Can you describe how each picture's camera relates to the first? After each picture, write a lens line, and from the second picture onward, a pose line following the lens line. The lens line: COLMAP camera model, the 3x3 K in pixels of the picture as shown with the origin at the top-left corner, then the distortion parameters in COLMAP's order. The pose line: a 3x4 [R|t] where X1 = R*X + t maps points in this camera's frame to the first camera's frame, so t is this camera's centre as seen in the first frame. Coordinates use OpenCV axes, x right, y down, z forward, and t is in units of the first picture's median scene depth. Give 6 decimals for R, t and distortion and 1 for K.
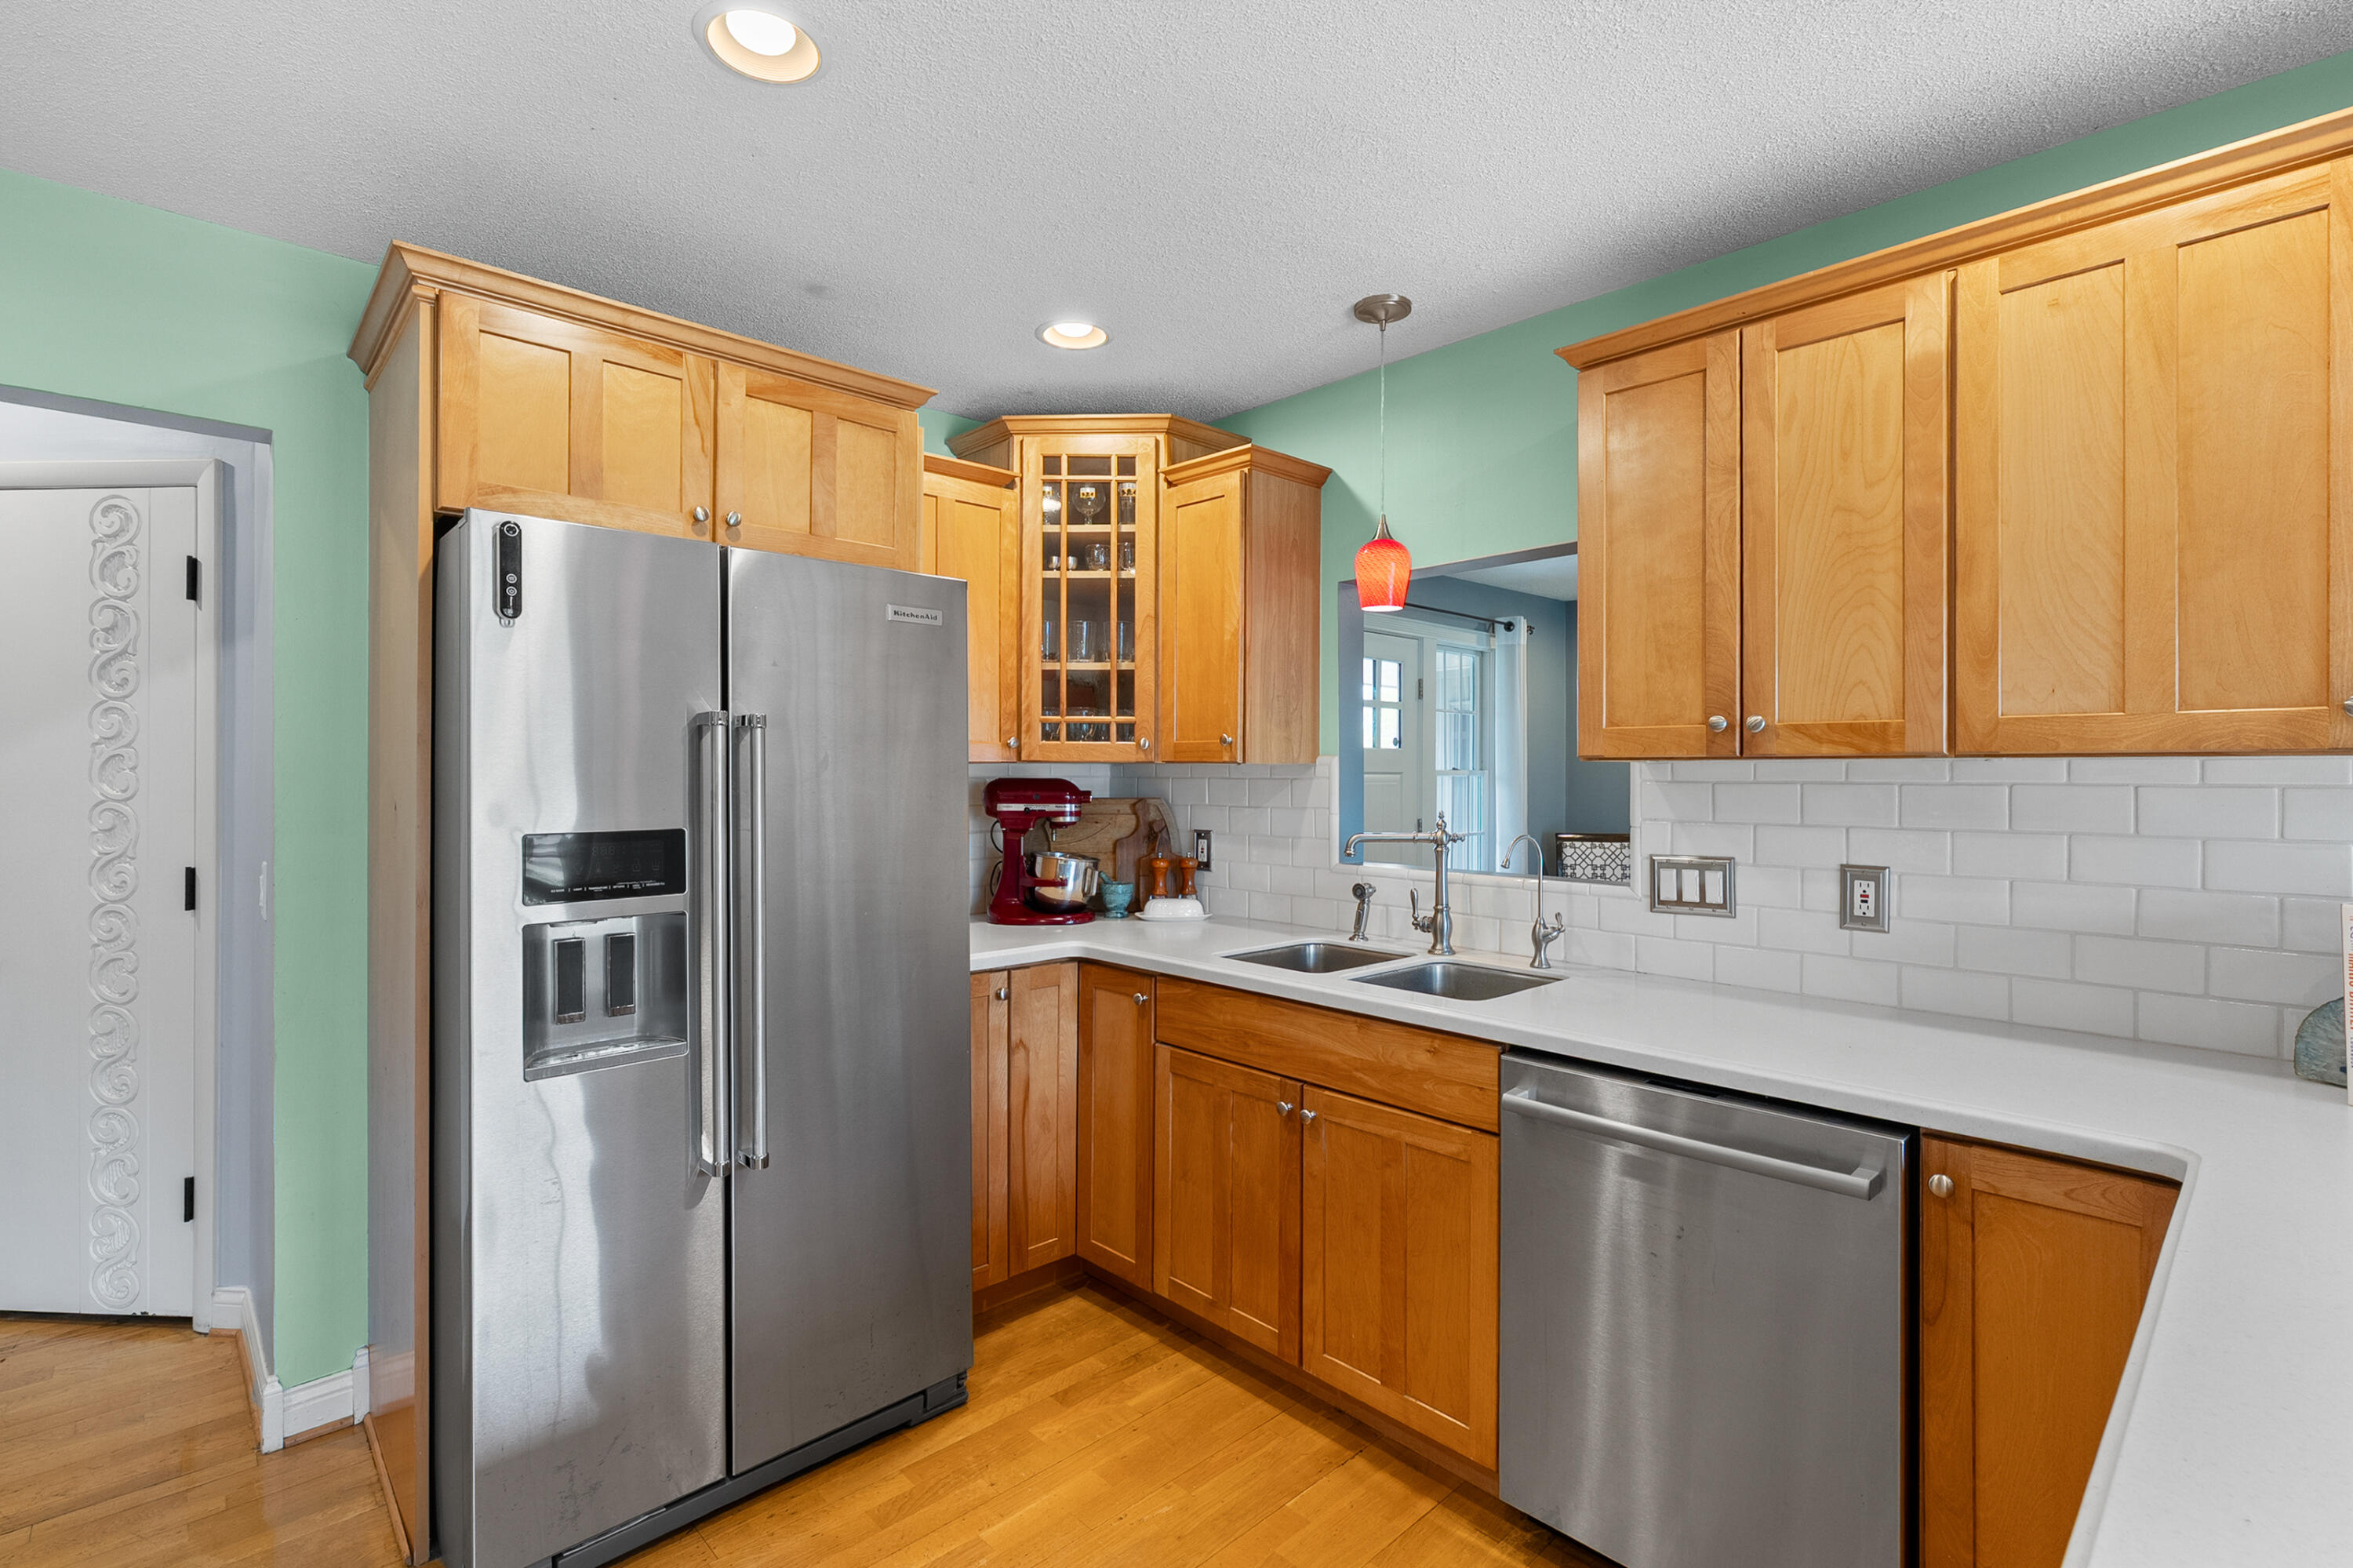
lens RADIAL K [[1074.4, 0, 1171.9], [0, 1074.4, 774.3], [0, 0, 1]] dist [-0.001730, 0.000695]
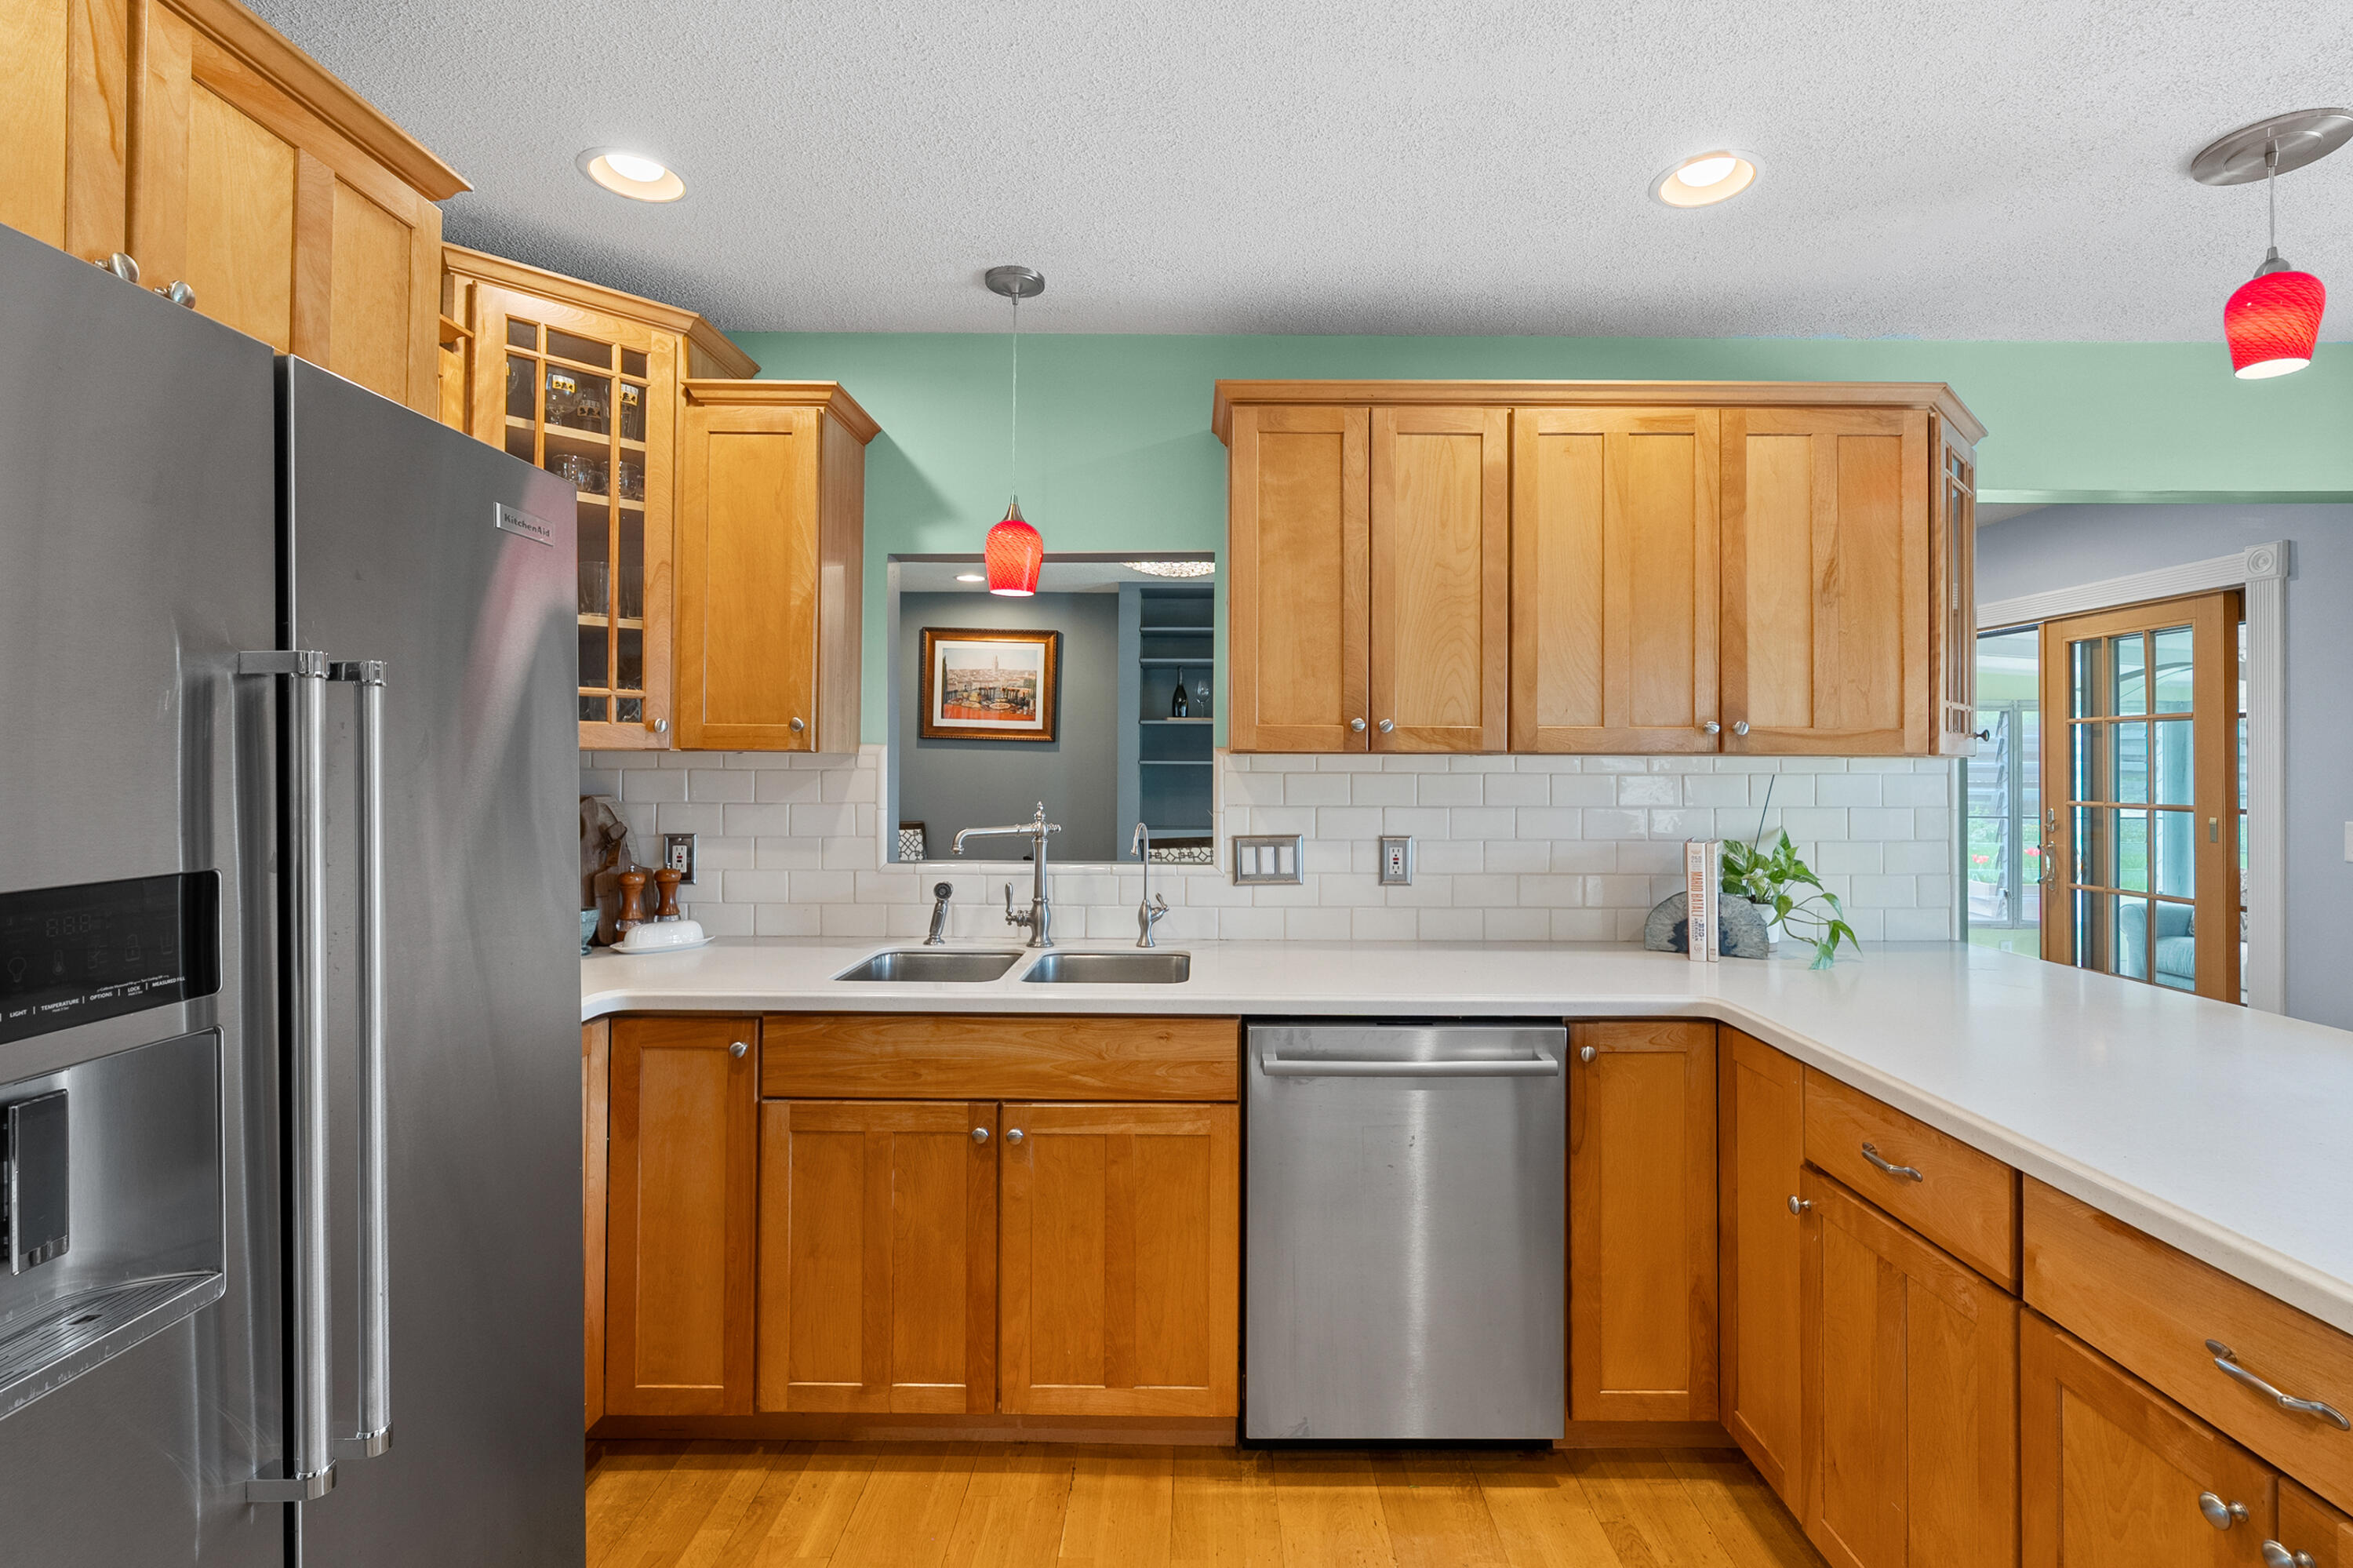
lens RADIAL K [[1074.3, 0, 1193.8], [0, 1074.3, 758.2], [0, 0, 1]] dist [-0.002988, 0.000545]
pose [[0.689851, 0.005368, 0.723931, -0.381127], [-0.001920, 0.999983, -0.005586, -0.001526], [-0.723949, 0.002463, 0.689849, 0.217327]]
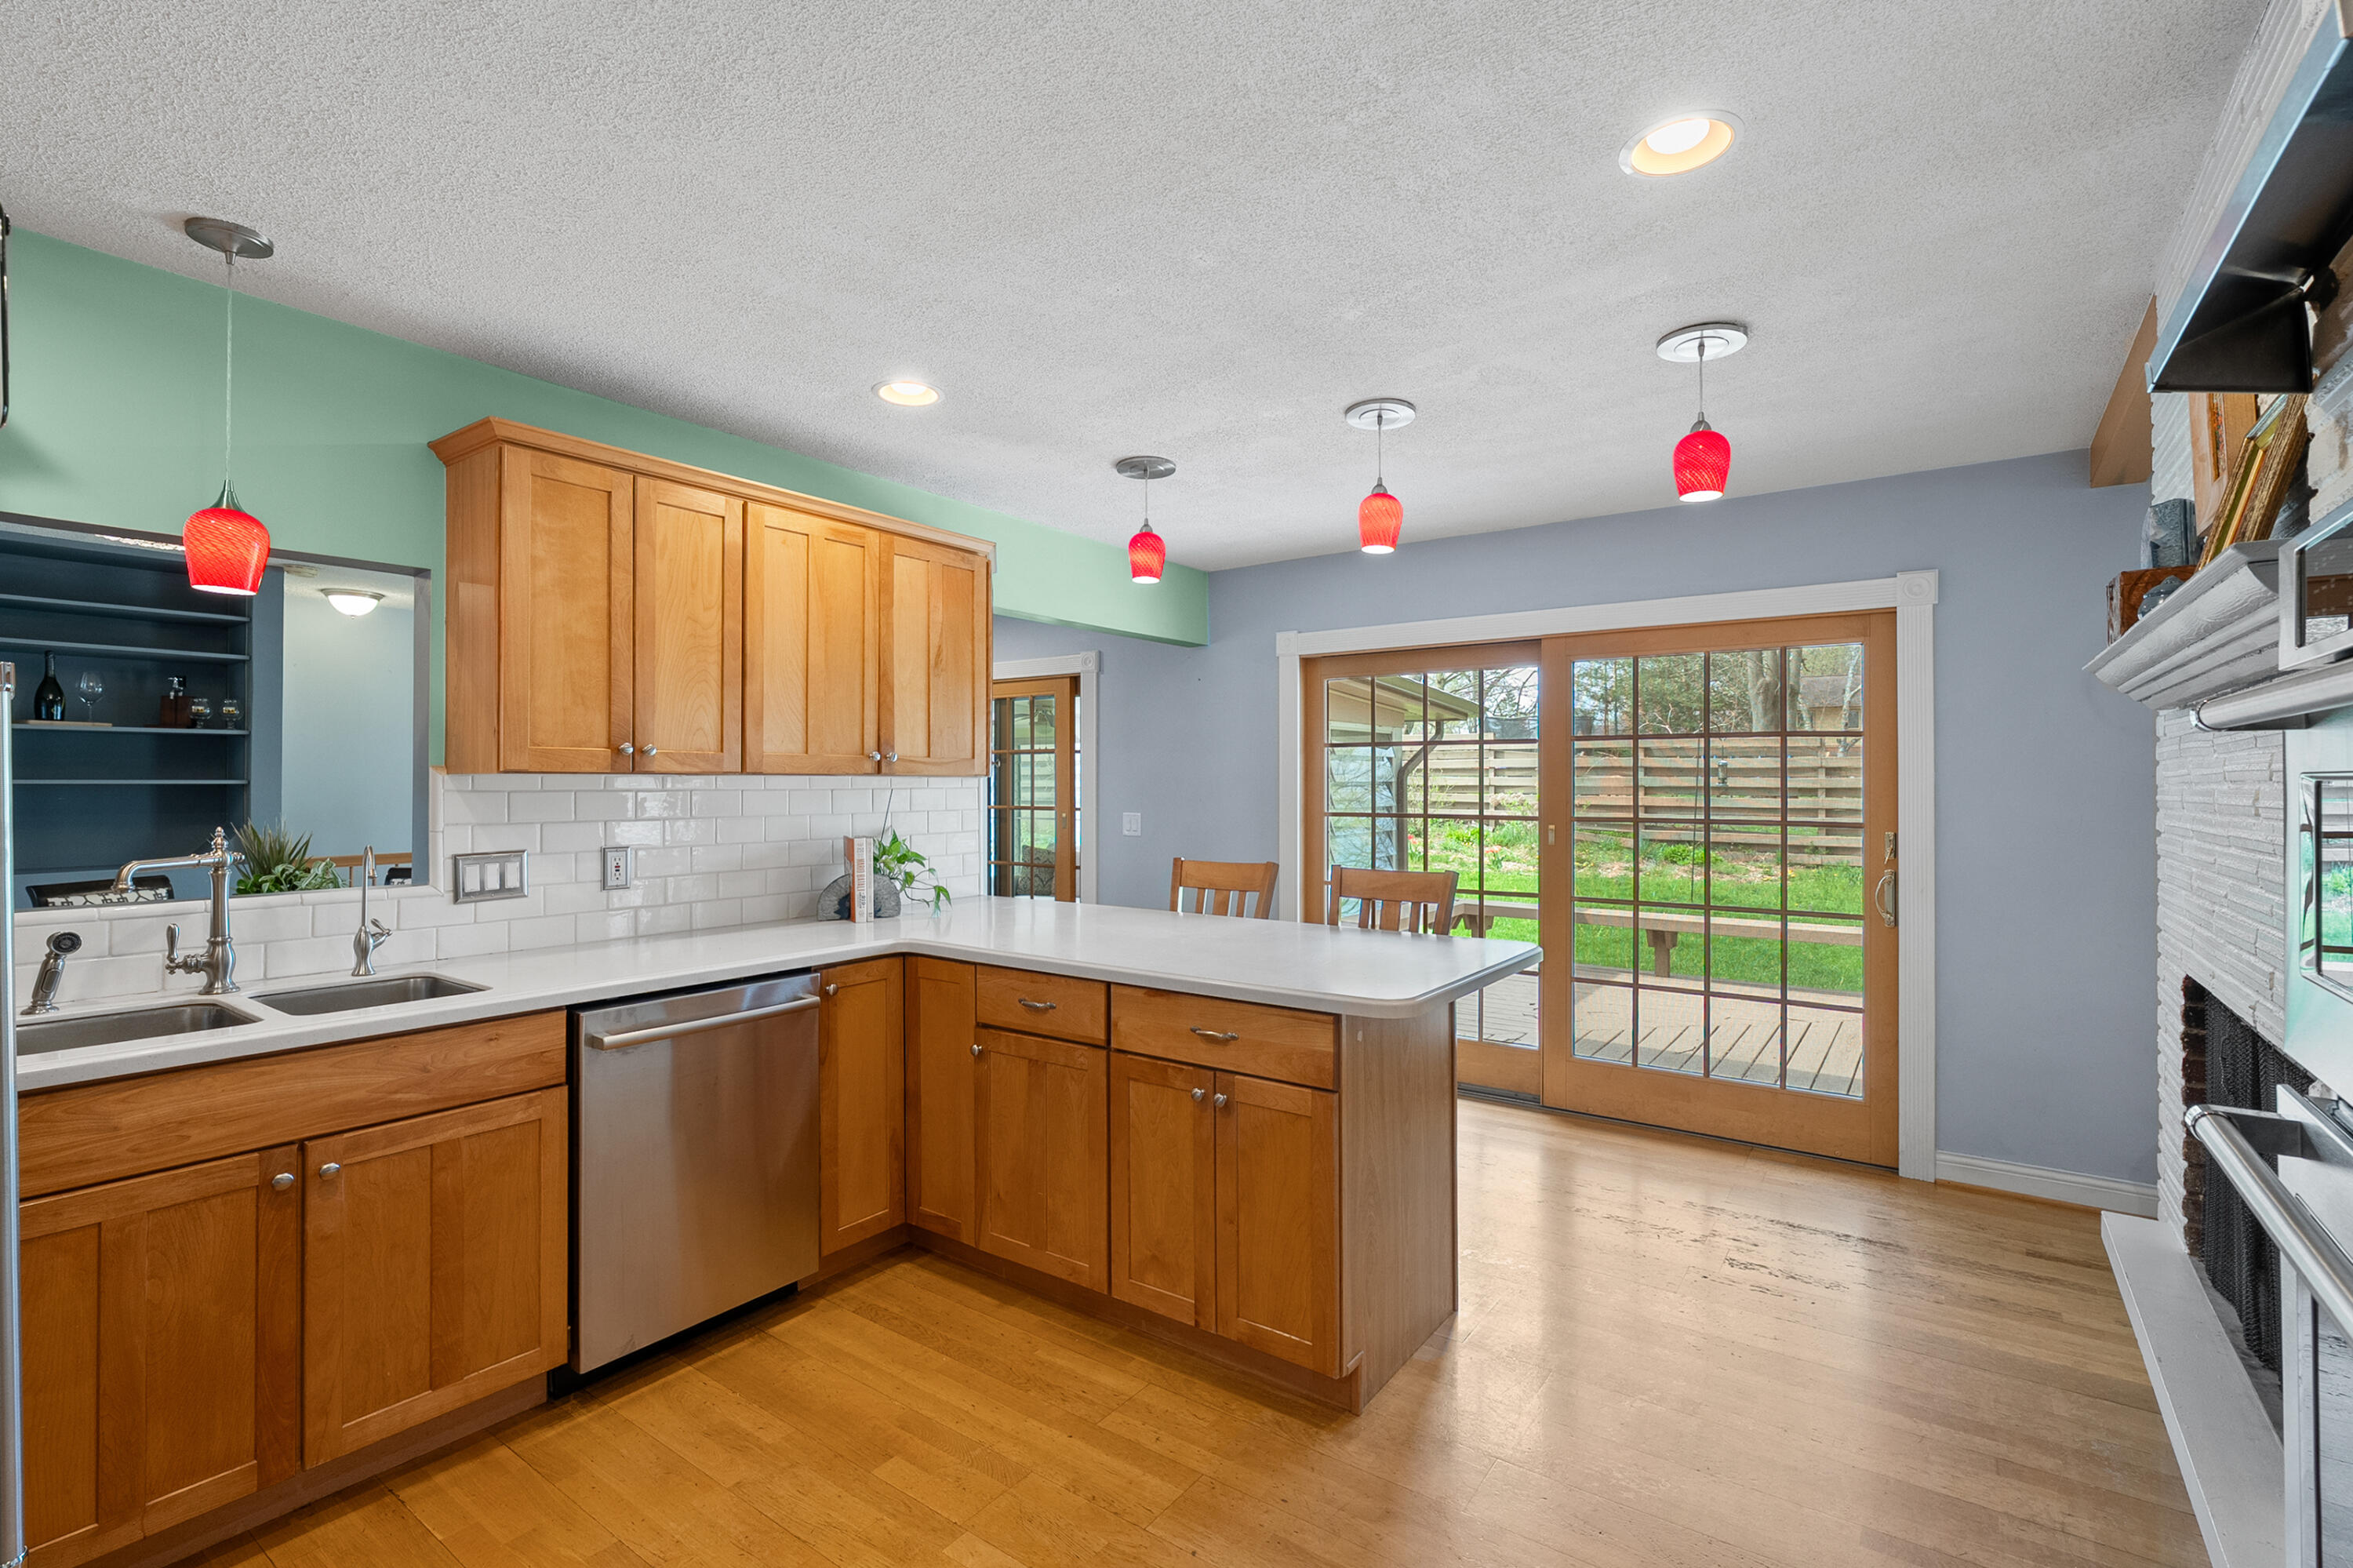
lens RADIAL K [[1074.4, 0, 1171.9], [0, 1074.4, 774.3], [0, 0, 1]] dist [-0.001730, 0.000695]
pose [[-0.182257, 0.006656, 0.983228, -0.762050], [0.001874, 0.999978, -0.006422, -0.002344], [-0.983249, 0.000672, -0.182265, 0.412790]]
